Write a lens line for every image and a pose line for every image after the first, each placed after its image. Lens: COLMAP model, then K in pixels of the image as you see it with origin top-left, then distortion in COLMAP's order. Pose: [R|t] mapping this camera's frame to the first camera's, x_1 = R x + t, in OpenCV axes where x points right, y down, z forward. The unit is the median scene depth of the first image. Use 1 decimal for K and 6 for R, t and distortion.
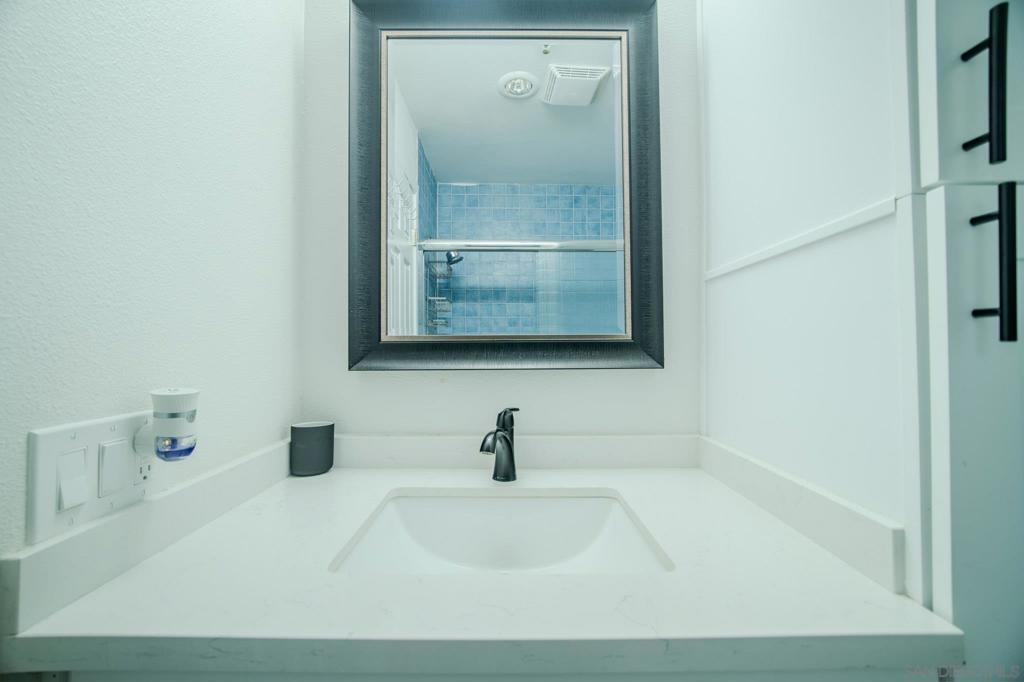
lens RADIAL K [[413.2, 0, 512.0], [0, 413.2, 341.0], [0, 0, 1]] dist [-0.021308, 0.005483]
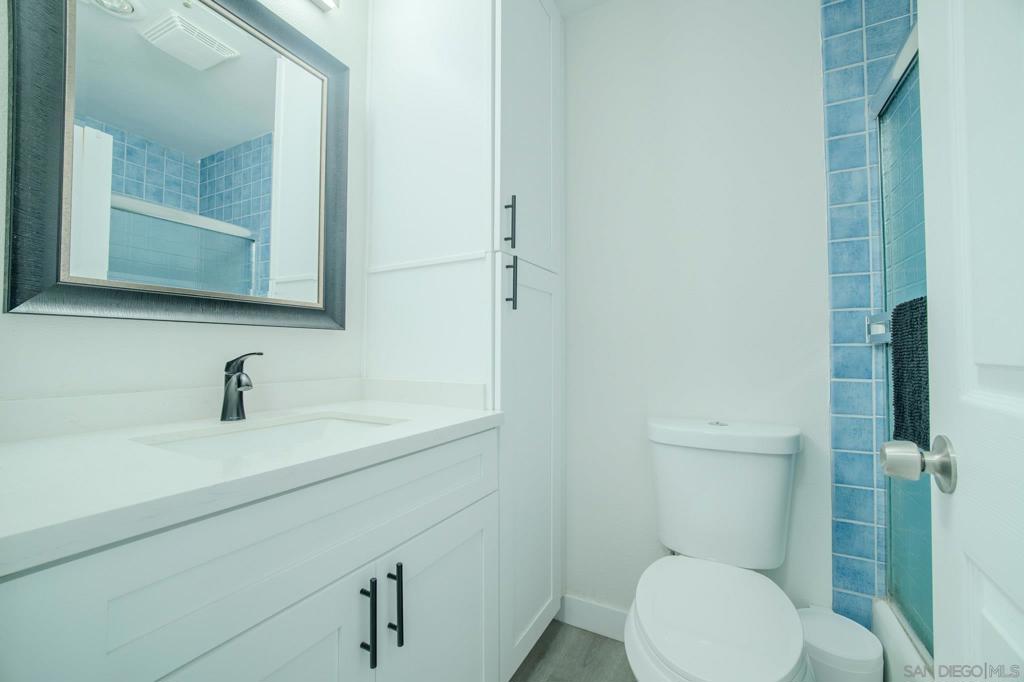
lens RADIAL K [[413.2, 0, 512.0], [0, 413.2, 341.0], [0, 0, 1]] dist [-0.021308, 0.005483]
pose [[0.471244, 0.025016, 0.881648, -0.601141], [-0.015671, 0.999677, -0.019989, 0.122291], [-0.881863, -0.004396, 0.471484, -0.169568]]
